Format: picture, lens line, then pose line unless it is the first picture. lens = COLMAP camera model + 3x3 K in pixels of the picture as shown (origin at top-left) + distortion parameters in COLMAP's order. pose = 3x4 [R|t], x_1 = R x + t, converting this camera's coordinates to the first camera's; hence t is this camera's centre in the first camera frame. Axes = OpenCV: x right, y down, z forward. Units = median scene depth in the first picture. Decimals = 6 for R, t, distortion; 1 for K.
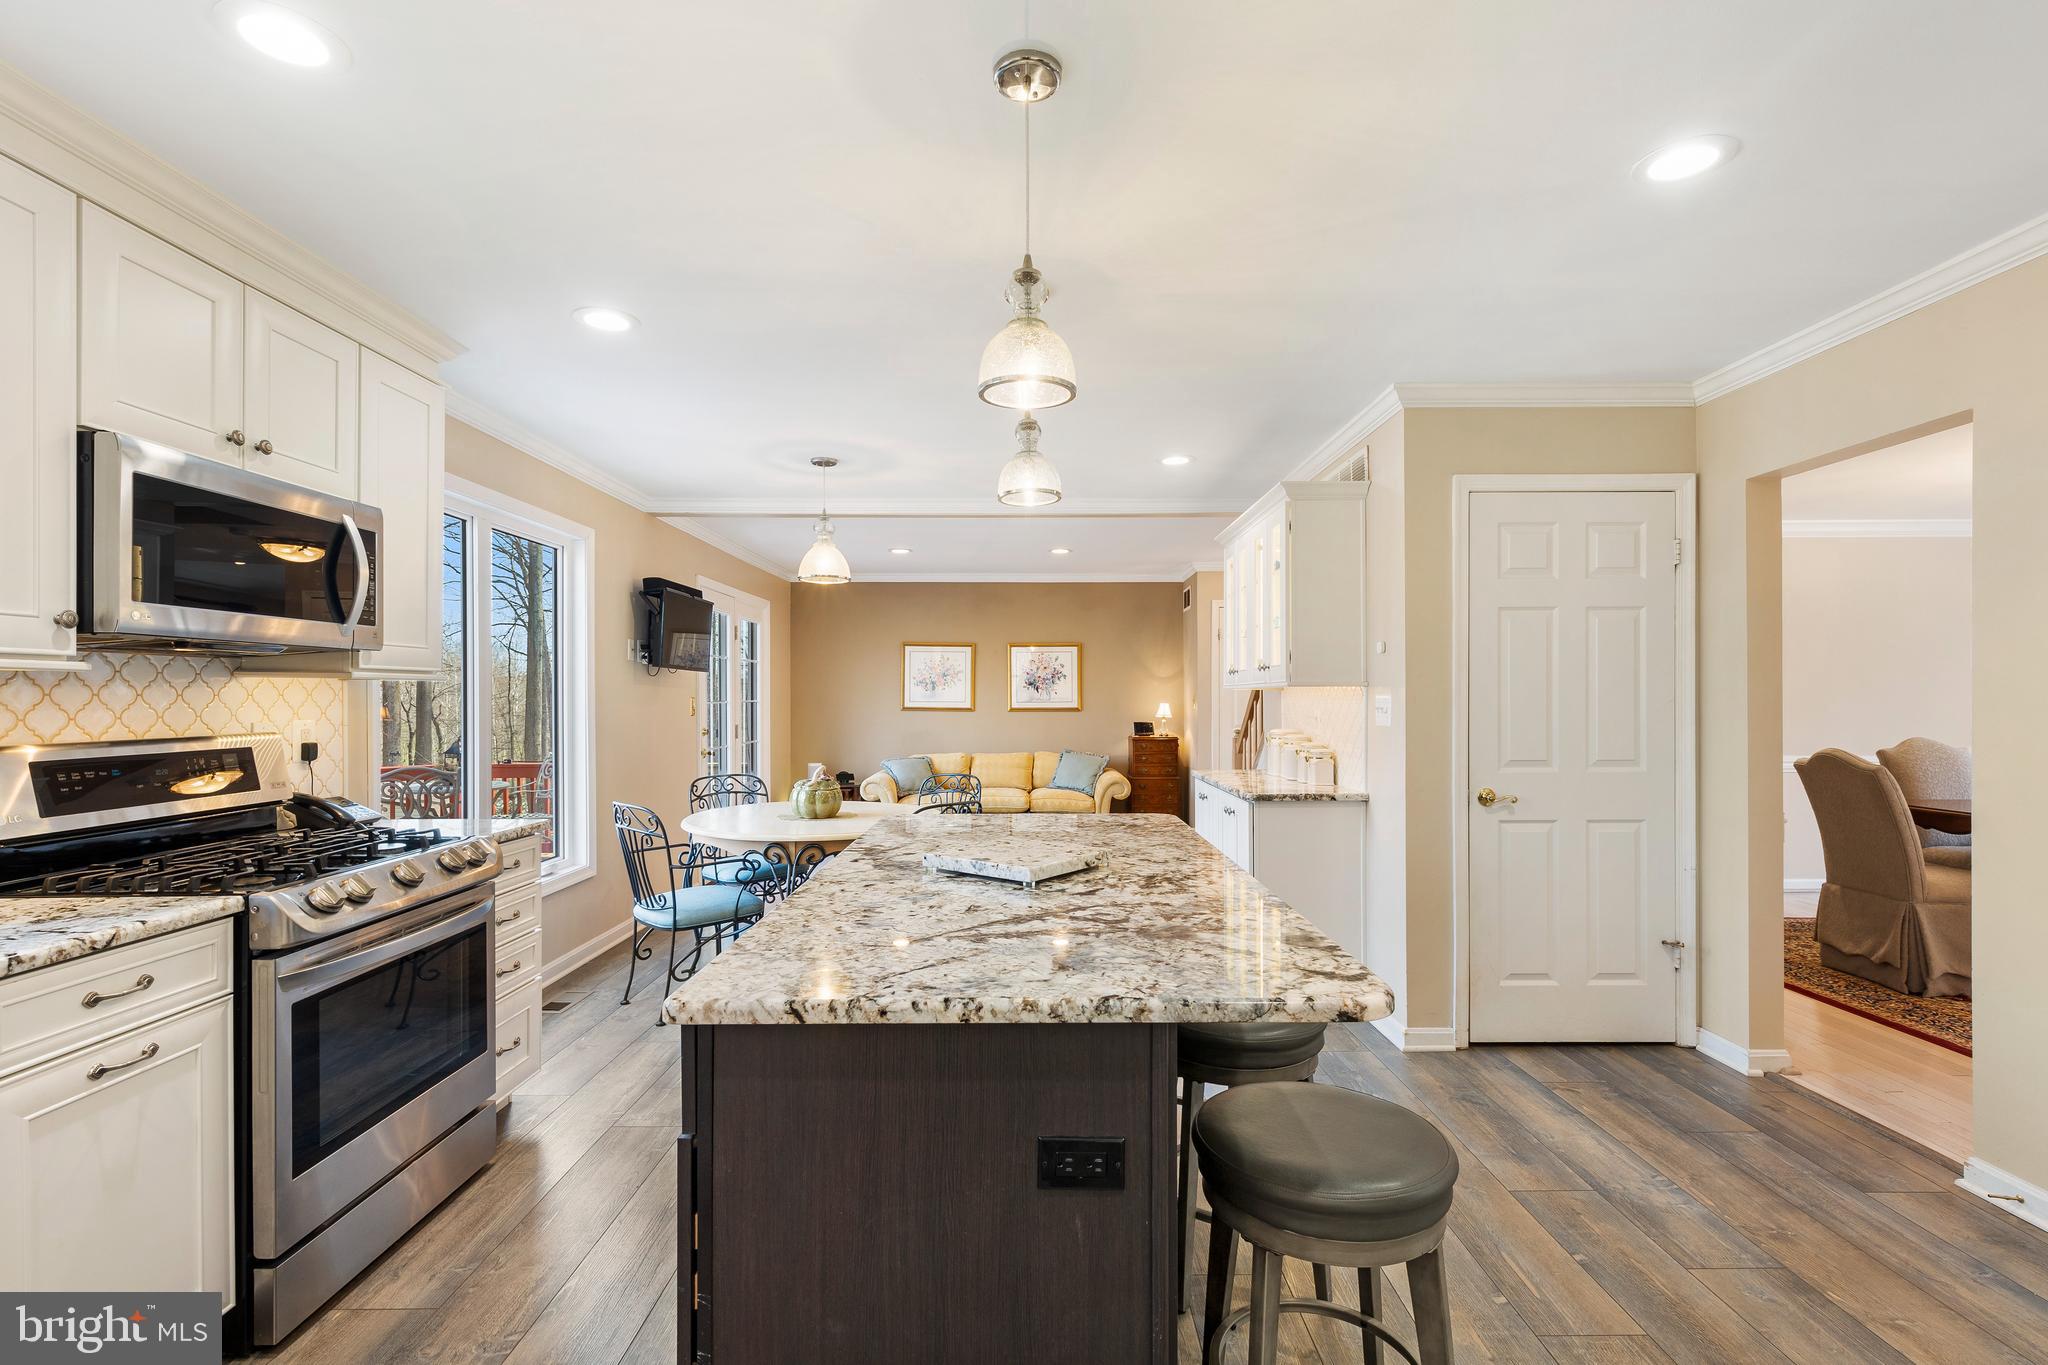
lens RADIAL K [[932.0, 0, 1029.0], [0, 932.0, 693.6], [0, 0, 1]] dist [0.008667, -0.000022]
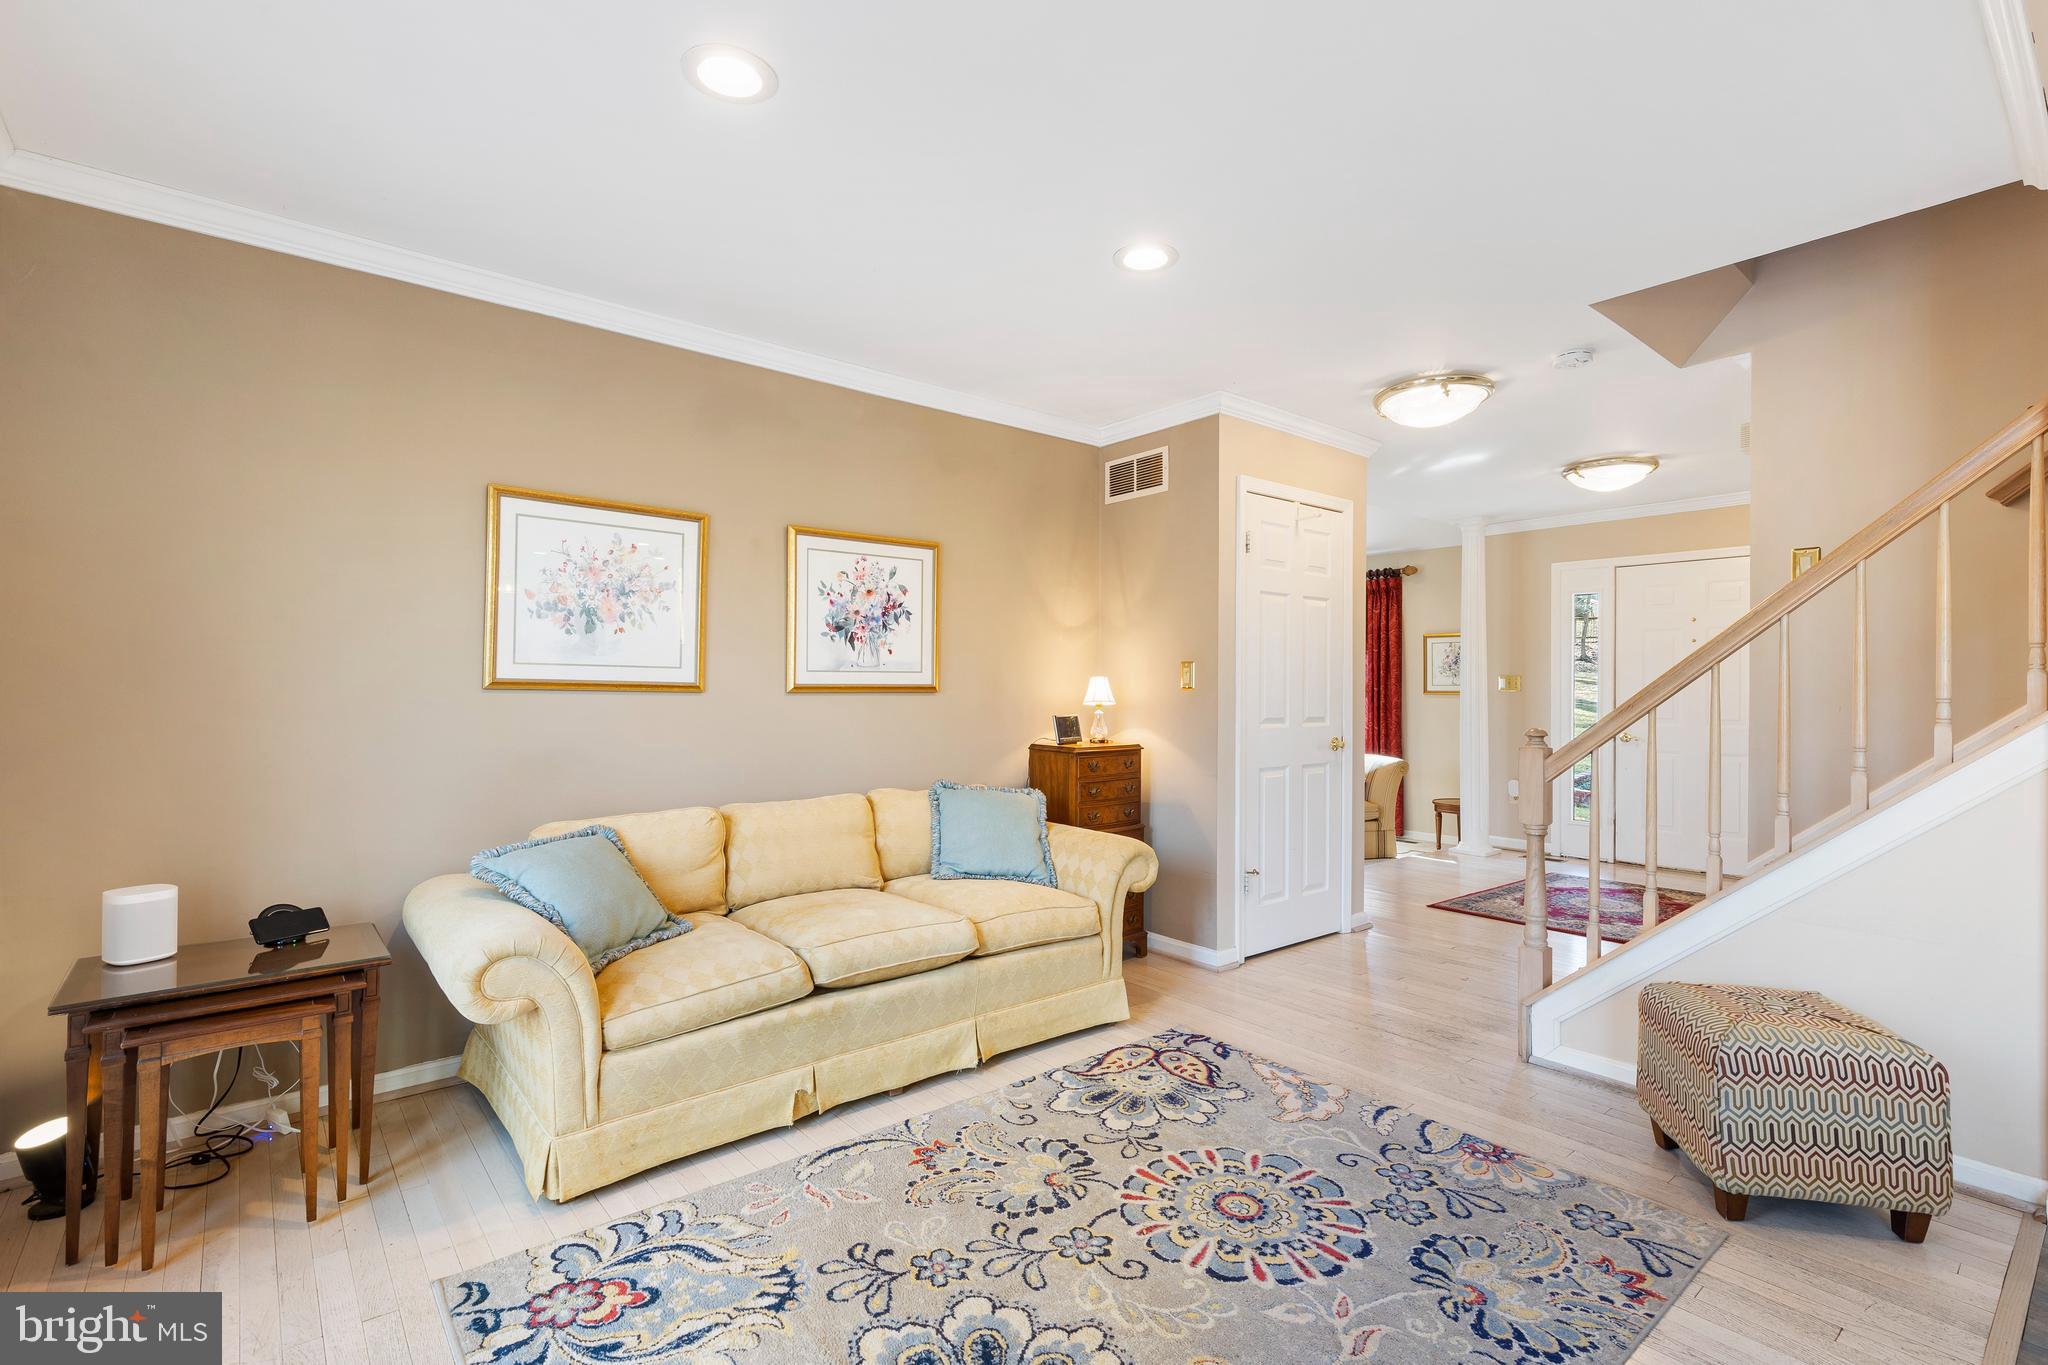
lens RADIAL K [[940.7, 0, 1024.0], [0, 940.7, 682.5], [0, 0, 1]] dist [0.003436, 0.000185]
pose [[0.769888, 0.009952, 0.638101, -0.454727], [-0.008900, 0.999949, -0.004858, 0.034600], [-0.638117, -0.001939, 0.769937, 1.388147]]
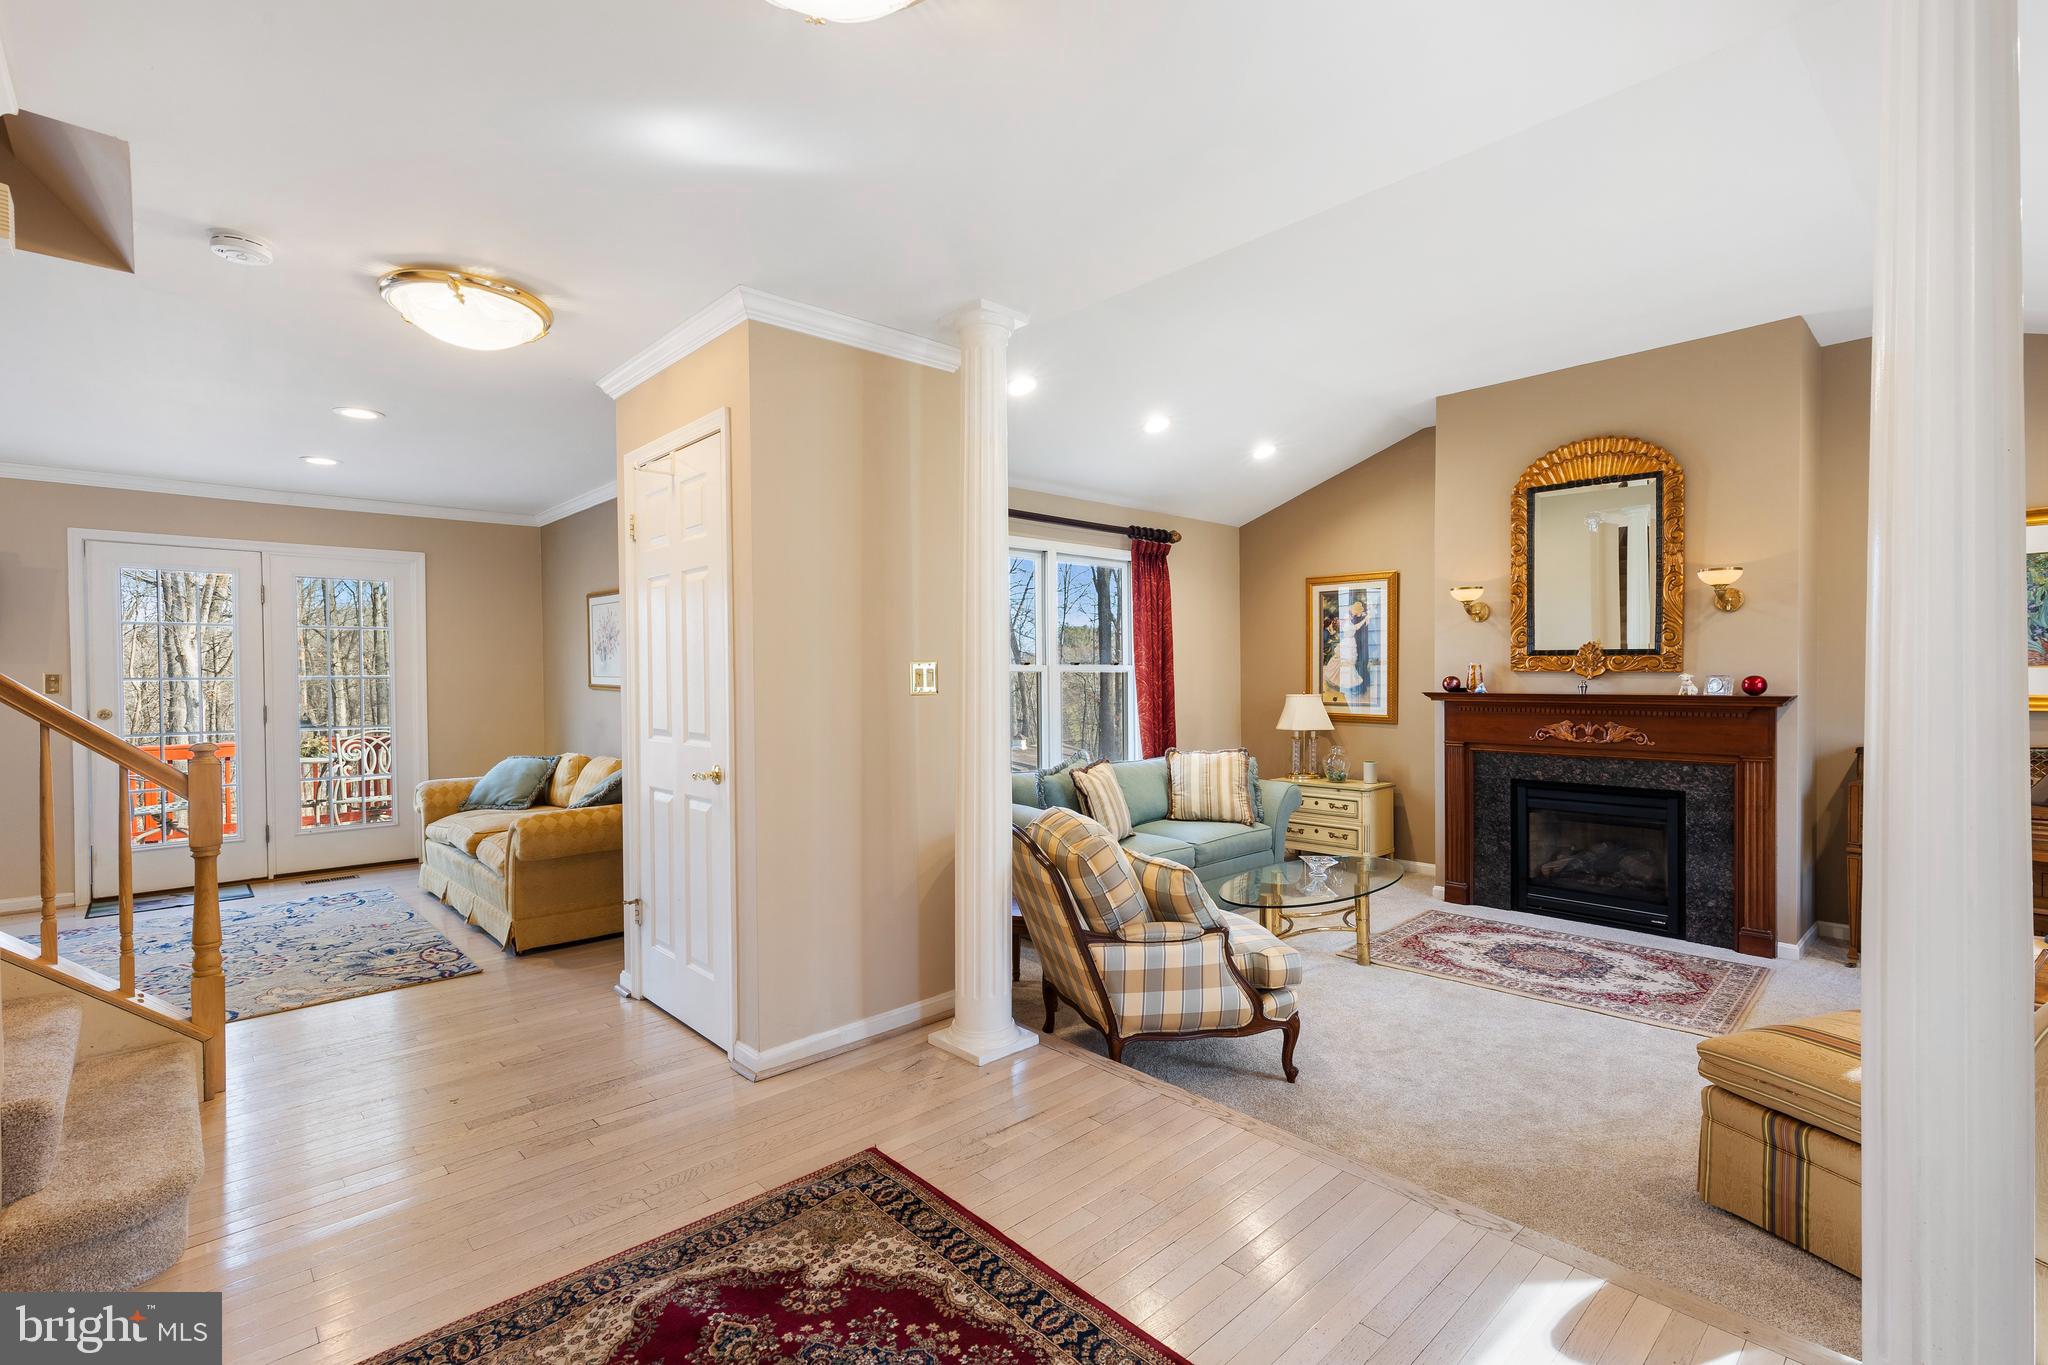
lens RADIAL K [[932.0, 0, 1029.0], [0, 932.0, 693.6], [0, 0, 1]] dist [0.008667, -0.000022]
pose [[0.682146, 0.011533, -0.731125, 1.374876], [0.007752, 0.999705, 0.023002, 0.016341], [0.731175, -0.021358, 0.681855, 1.699603]]
